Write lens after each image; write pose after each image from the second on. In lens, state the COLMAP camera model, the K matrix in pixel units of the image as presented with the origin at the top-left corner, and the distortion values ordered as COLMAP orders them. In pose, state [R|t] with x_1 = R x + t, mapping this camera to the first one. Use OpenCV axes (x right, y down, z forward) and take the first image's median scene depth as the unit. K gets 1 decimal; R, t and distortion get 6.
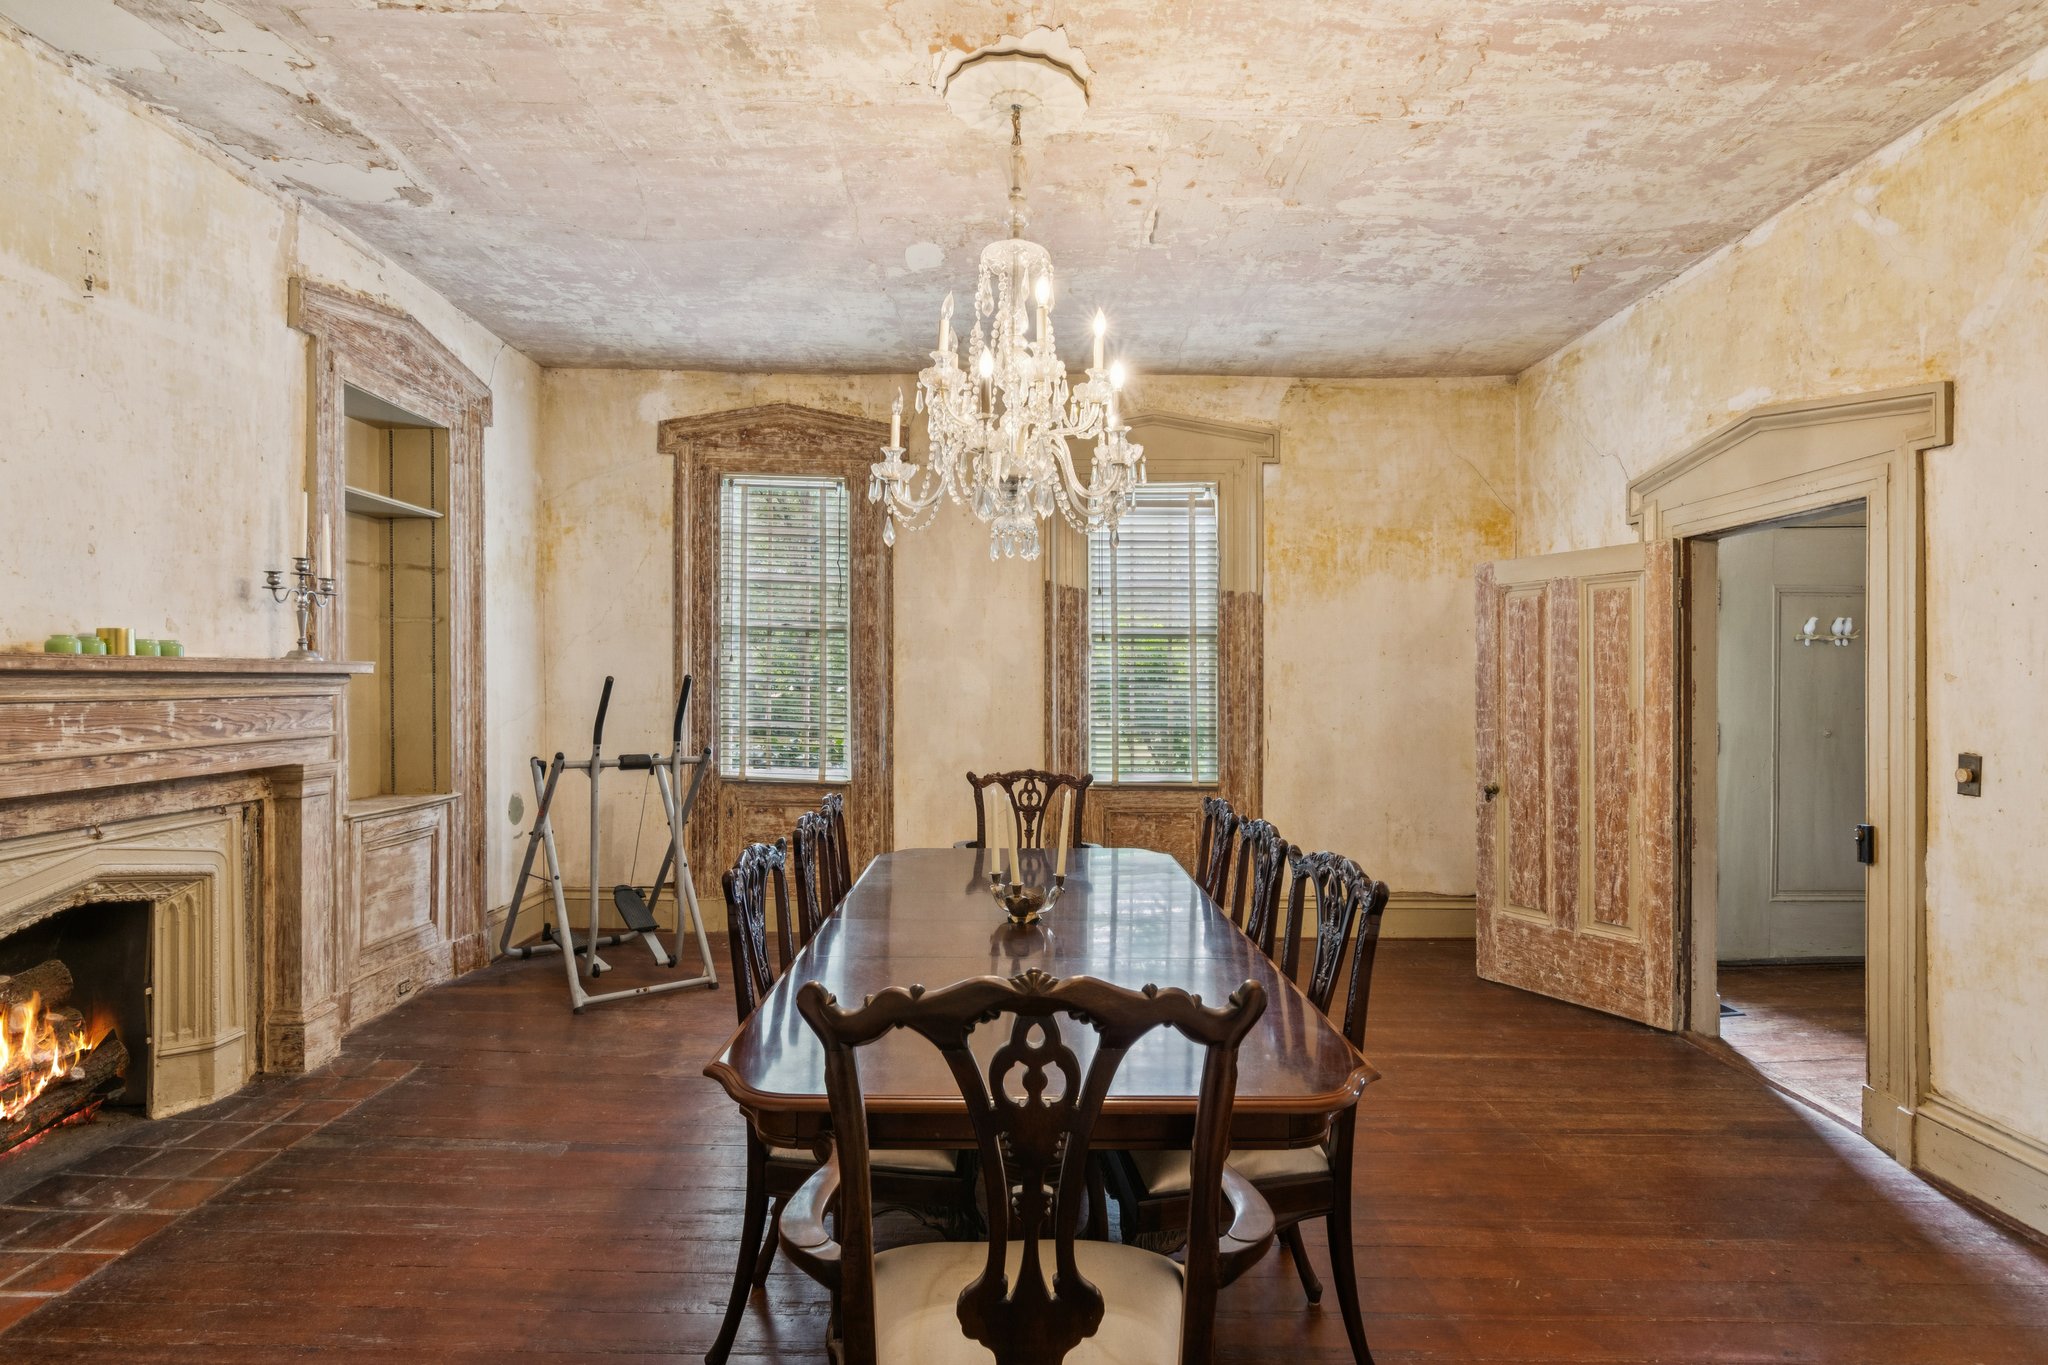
lens RADIAL K [[1060.6, 0, 1024.0], [0, 1060.6, 682.5], [0, 0, 1]] dist [-0.006974, -0.000396]
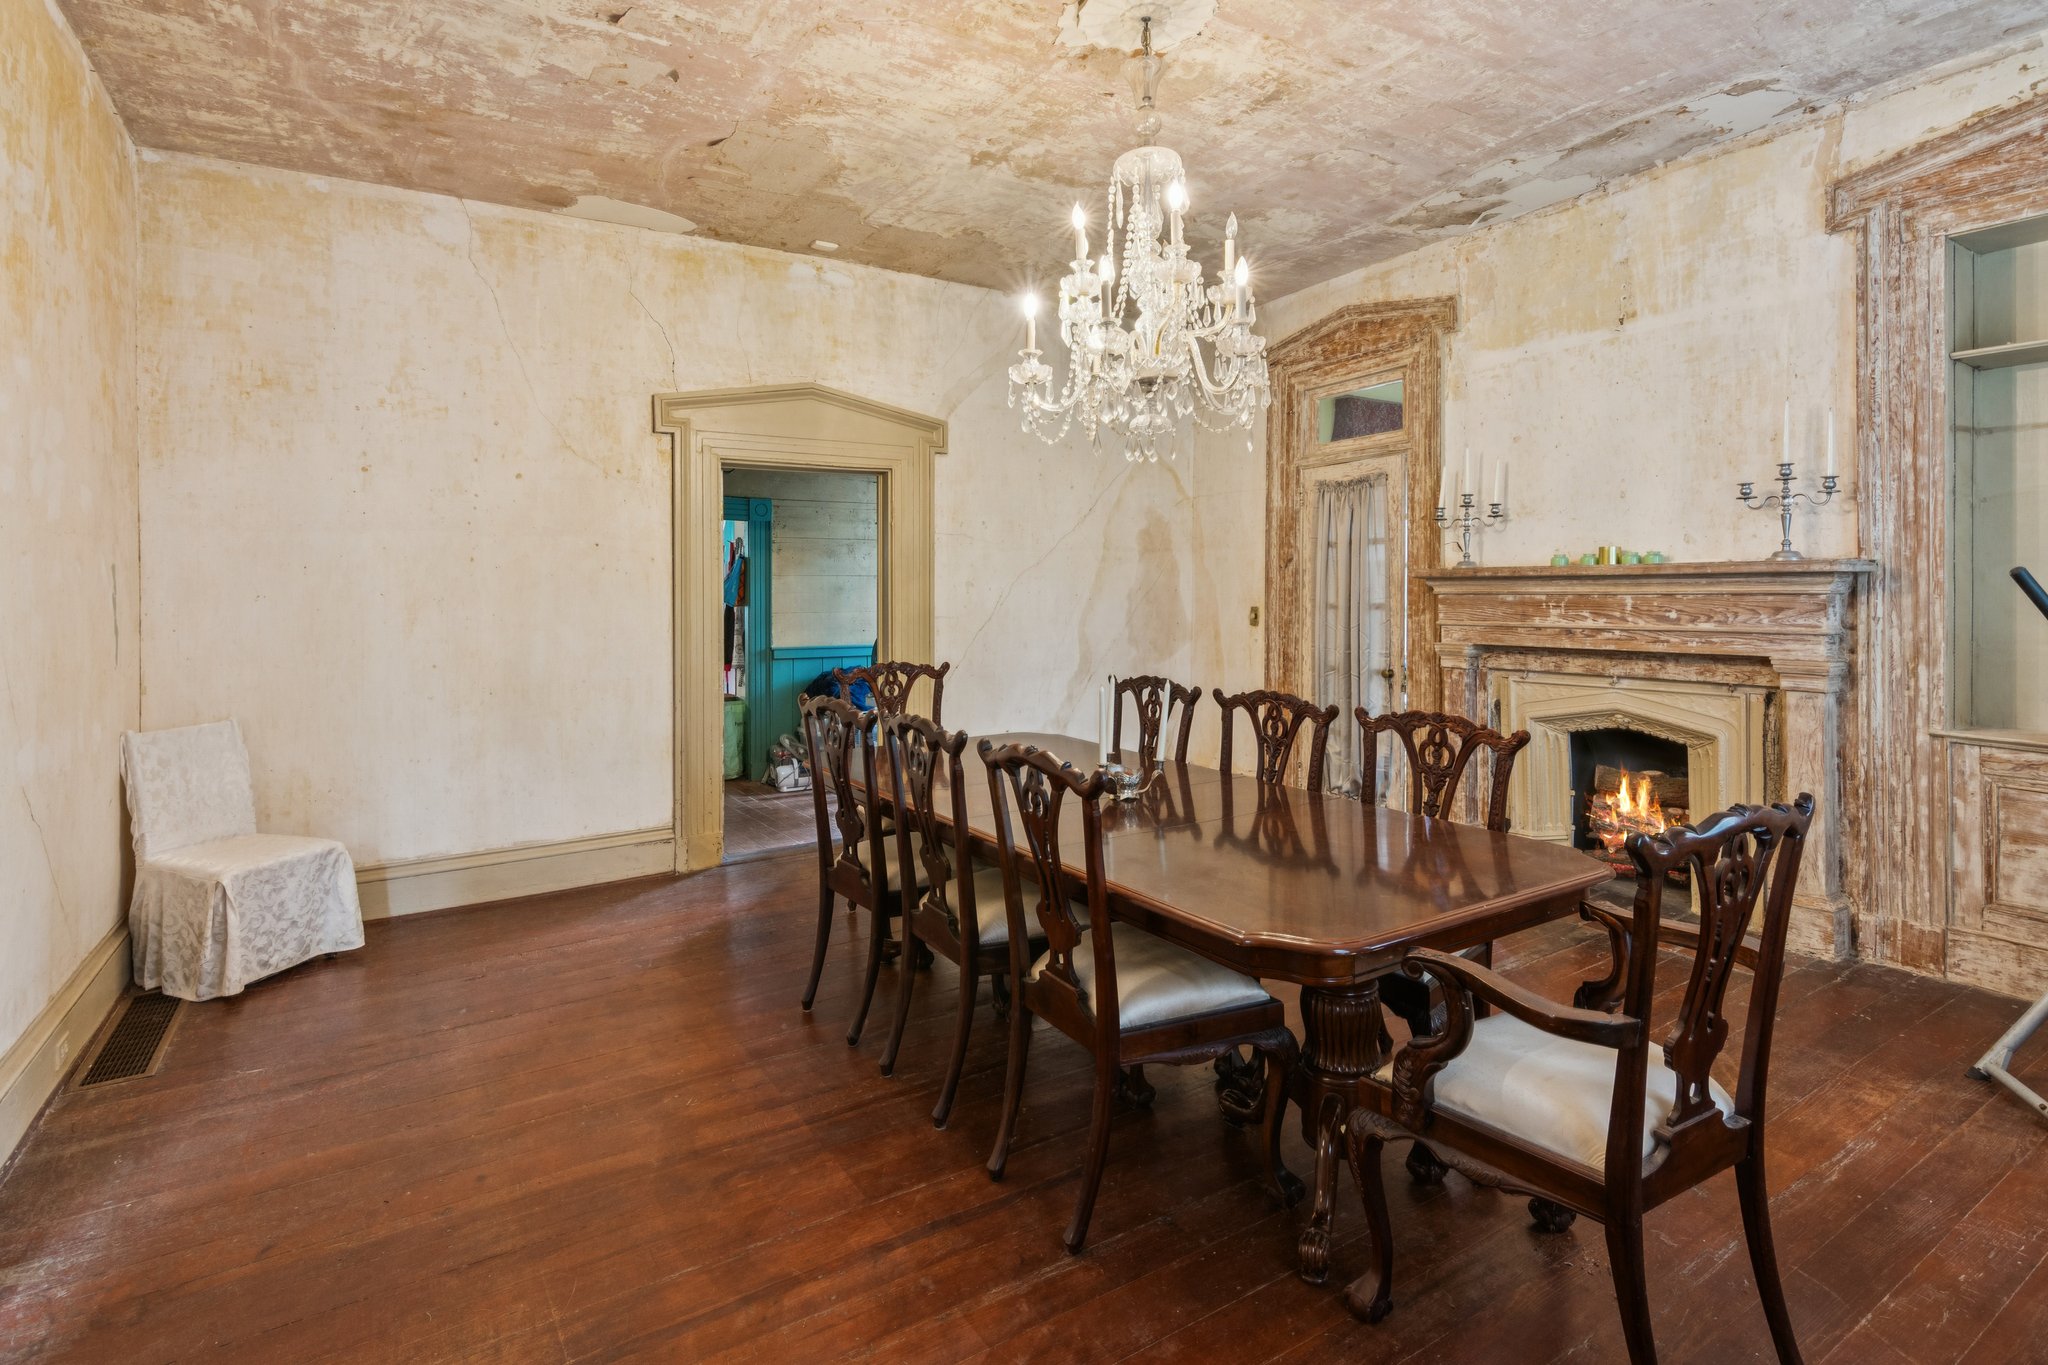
lens RADIAL K [[1003.3, 0, 1026.0], [0, 1003.3, 604.5], [0, 0, 1]] dist [-0.000487, 0.000747]
pose [[-0.846058, 0.008827, -0.533017, 0.577655], [0.001812, 0.999905, 0.013684, 0.009418], [0.533087, 0.010612, -0.845994, 1.665070]]
